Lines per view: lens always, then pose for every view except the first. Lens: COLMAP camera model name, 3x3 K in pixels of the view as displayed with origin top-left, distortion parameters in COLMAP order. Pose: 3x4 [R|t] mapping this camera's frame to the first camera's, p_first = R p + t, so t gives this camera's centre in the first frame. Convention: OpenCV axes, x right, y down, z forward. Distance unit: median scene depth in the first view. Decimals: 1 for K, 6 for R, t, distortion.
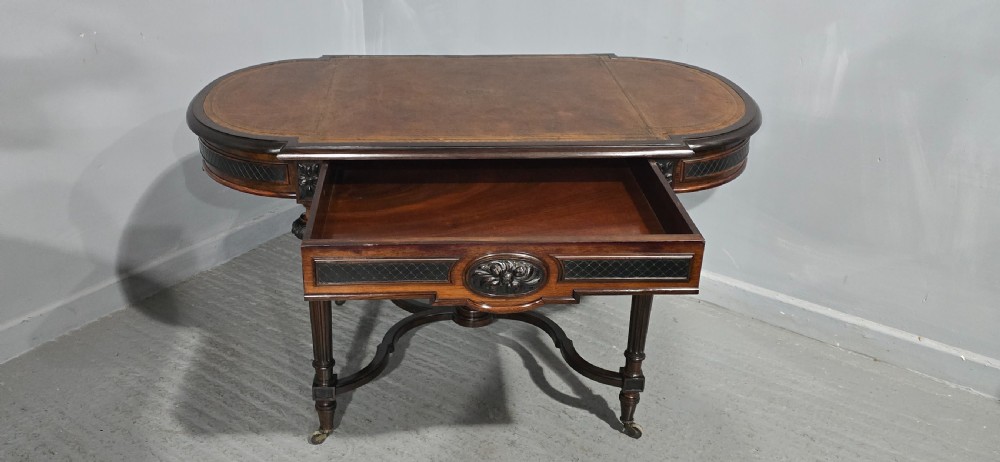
lens RADIAL K [[862.9, 0, 500.9], [0, 862.9, 221.3], [0, 0, 1]] dist [0.090436, -0.123936]
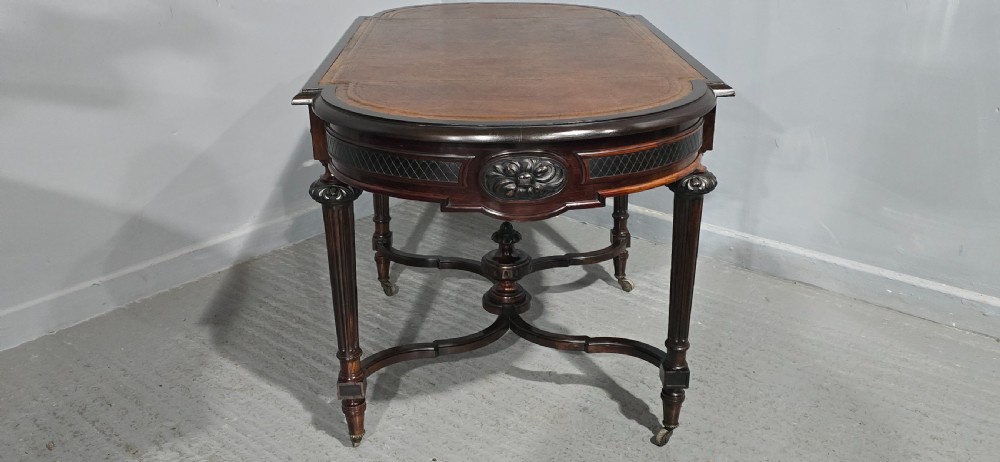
lens RADIAL K [[862.9, 0, 508.0], [0, 862.9, 227.2], [0, 0, 1]] dist [0.090436, -0.123936]
pose [[0.995005, 0.002412, -0.099797, 0.022592], [-0.008134, 0.998343, -0.056966, 0.109249], [0.099495, 0.057494, 0.993376, 0.061782]]
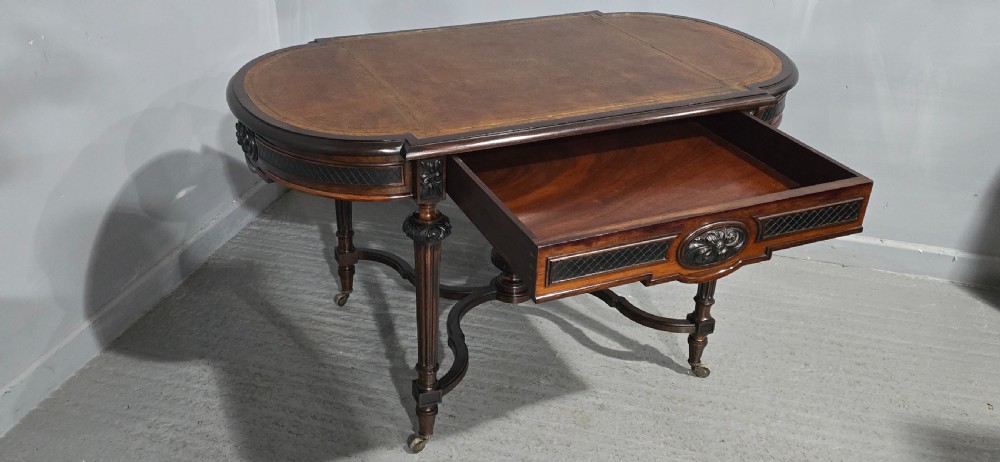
lens RADIAL K [[862.9, 0, 495.0], [0, 862.9, 222.2], [0, 0, 1]] dist [0.090436, -0.123936]
pose [[0.944507, -0.154796, 0.289732, -0.344453], [0.138267, 0.987412, 0.076807, -0.049430], [-0.297975, -0.032485, 0.954021, 0.074779]]
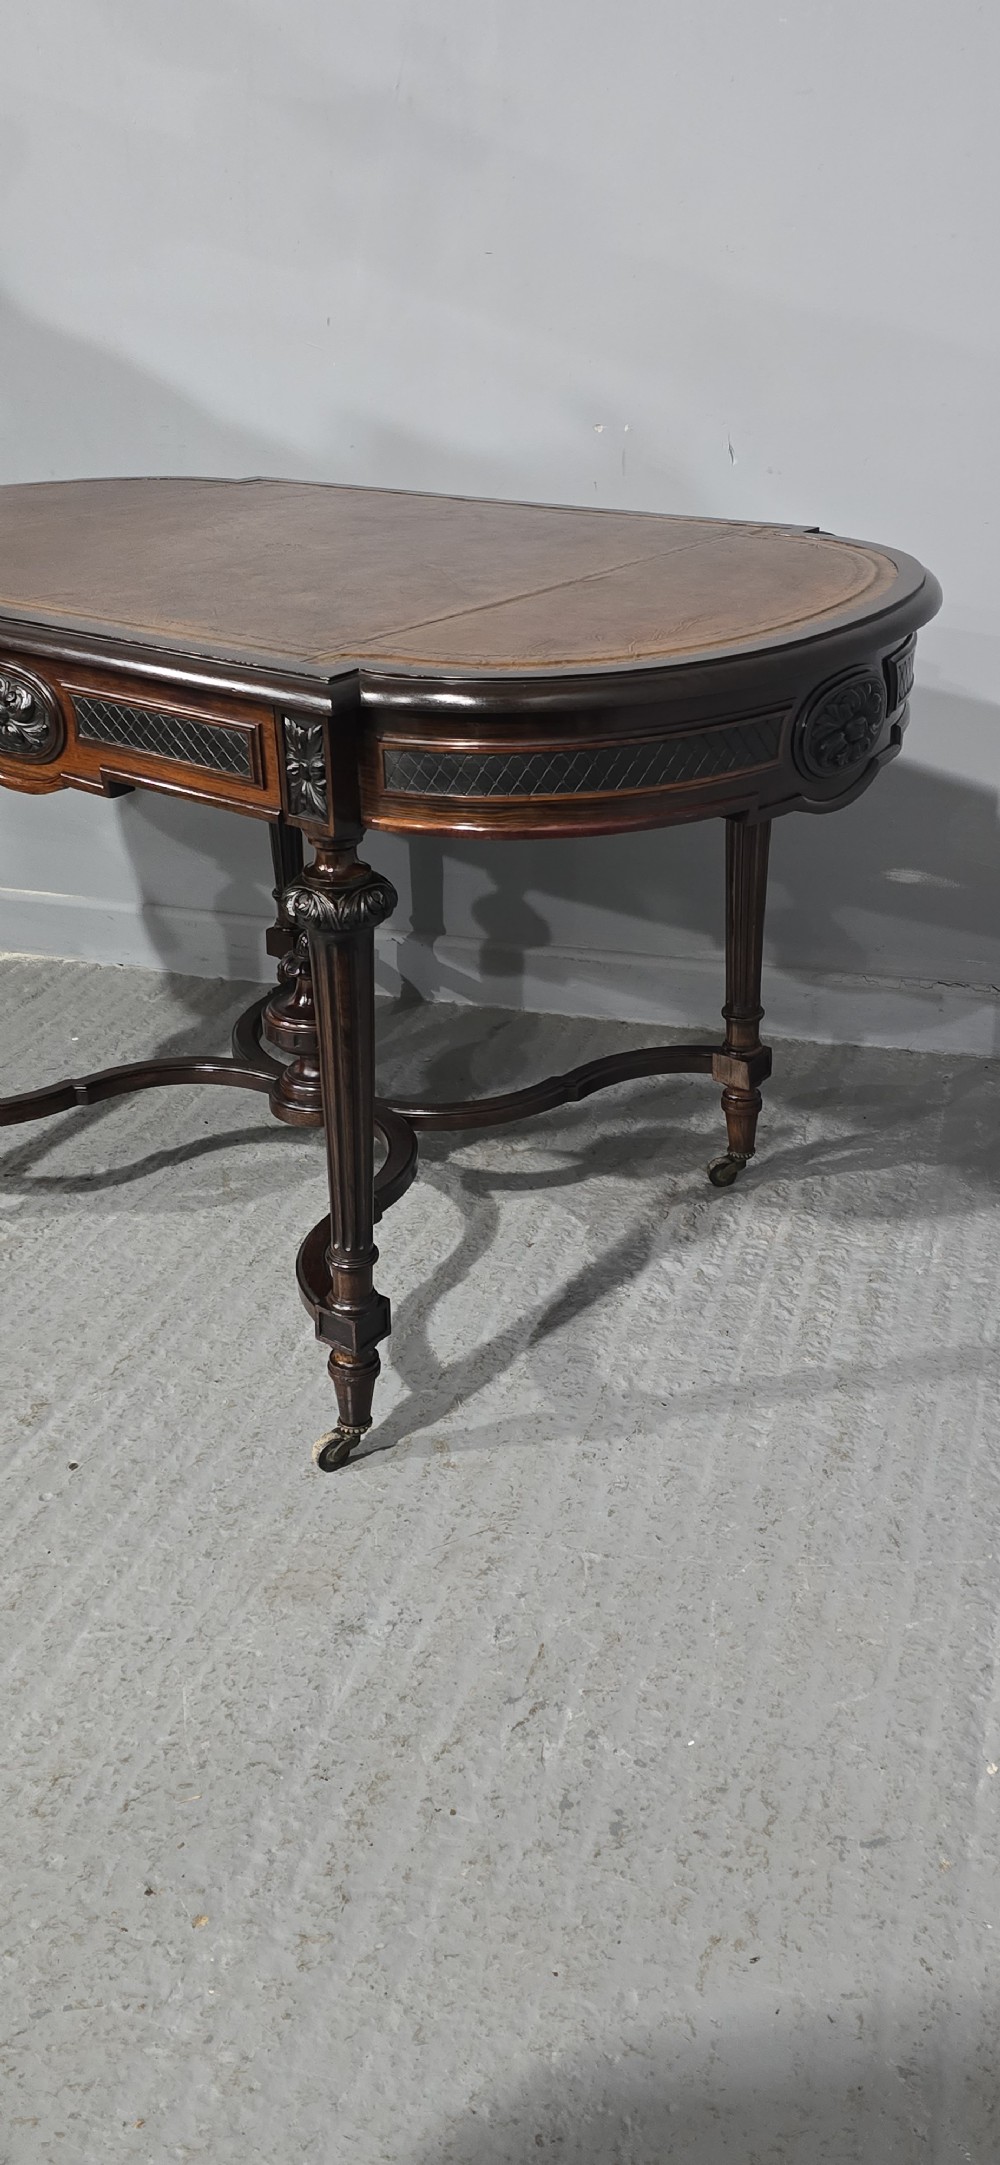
lens RADIAL K [[1868.1, 0, 506.1], [0, 1868.1, 1071.0], [0, 0, 1]] dist [0.090436, -0.123936]
pose [[0.286648, 0.378492, -0.880101, 0.578509], [-0.378269, 0.888725, 0.258999, -0.153447], [0.880196, 0.258673, 0.397923, 0.659823]]
